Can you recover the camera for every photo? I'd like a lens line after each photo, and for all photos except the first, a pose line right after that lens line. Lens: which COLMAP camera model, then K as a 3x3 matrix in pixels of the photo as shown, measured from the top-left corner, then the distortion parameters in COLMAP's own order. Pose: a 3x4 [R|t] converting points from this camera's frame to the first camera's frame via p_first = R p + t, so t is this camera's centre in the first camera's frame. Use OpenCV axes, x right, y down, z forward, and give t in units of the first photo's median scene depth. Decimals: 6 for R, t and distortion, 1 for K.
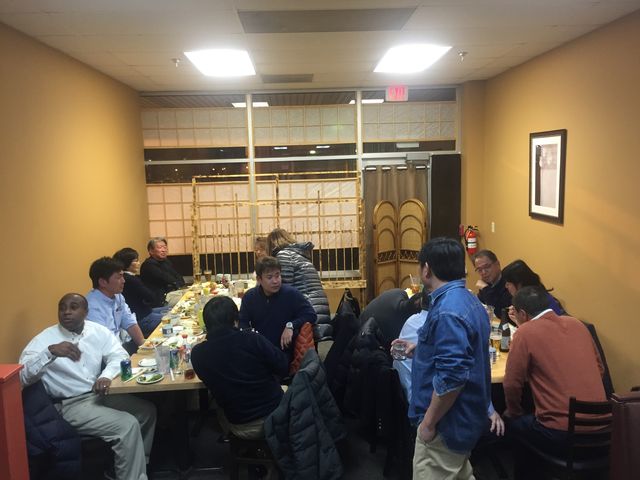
lens RADIAL K [[561.0, 0, 324.5], [0, 561.0, 238.0], [0, 0, 1]] dist [0.081612, -0.128064]
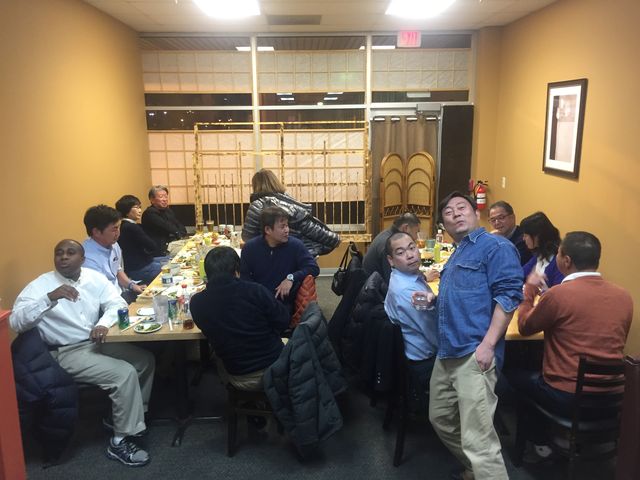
lens RADIAL K [[561.0, 0, 324.0], [0, 561.0, 239.3], [0, 0, 1]] dist [0.081612, -0.128064]
pose [[0.999722, 0.021192, -0.010376, 0.001947], [-0.020258, 0.996336, 0.083088, 0.004065], [0.012099, -0.082855, 0.996488, 0.021059]]
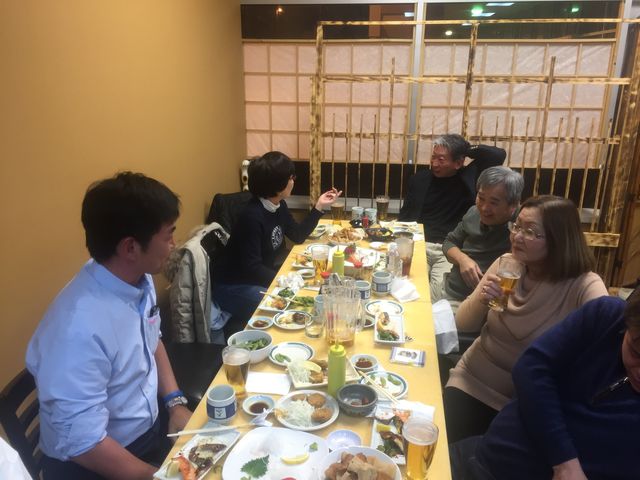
lens RADIAL K [[561.0, 0, 322.1], [0, 561.0, 237.4], [0, 0, 1]] dist [0.081612, -0.128064]
pose [[0.978553, 0.095550, -0.182494, -0.109524], [-0.060378, 0.980047, 0.189375, -0.008085], [0.196947, -0.174294, 0.964797, 0.429717]]
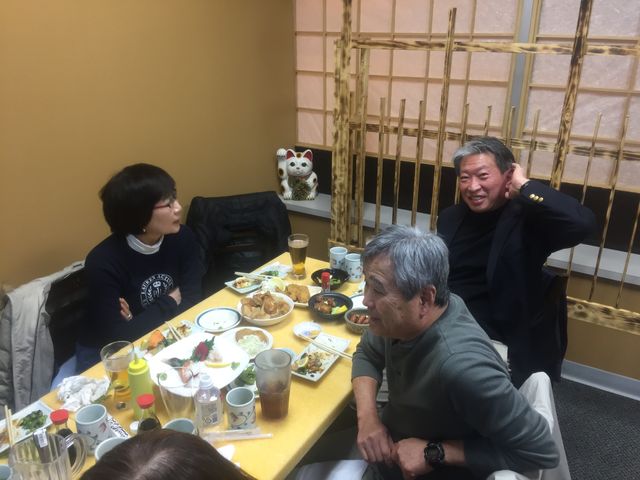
lens RADIAL K [[561.0, 0, 314.5], [0, 561.0, 237.8], [0, 0, 1]] dist [0.081612, -0.128064]
pose [[0.814095, 0.240665, -0.528517, -0.012212], [-0.092487, 0.952201, 0.291133, -0.041081], [0.573320, -0.188129, 0.797440, 0.663002]]
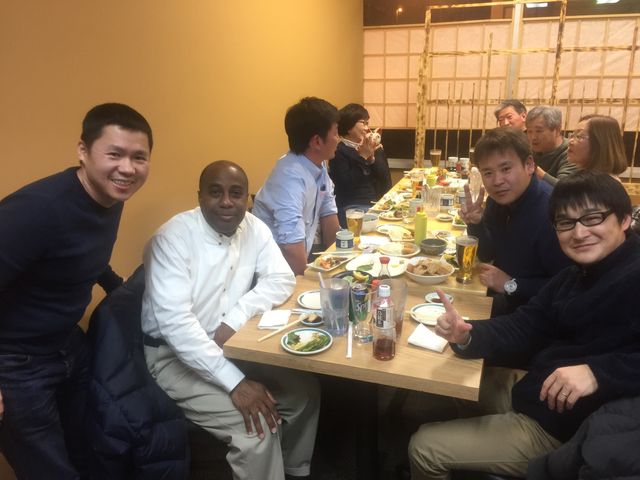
lens RADIAL K [[561.0, 0, 313.2], [0, 561.0, 239.5], [0, 0, 1]] dist [0.081612, -0.128064]
pose [[0.914202, 0.127976, -0.384522, -0.064027], [-0.051840, 0.977964, 0.202234, 0.031022], [0.401930, -0.164949, 0.900691, 0.295362]]
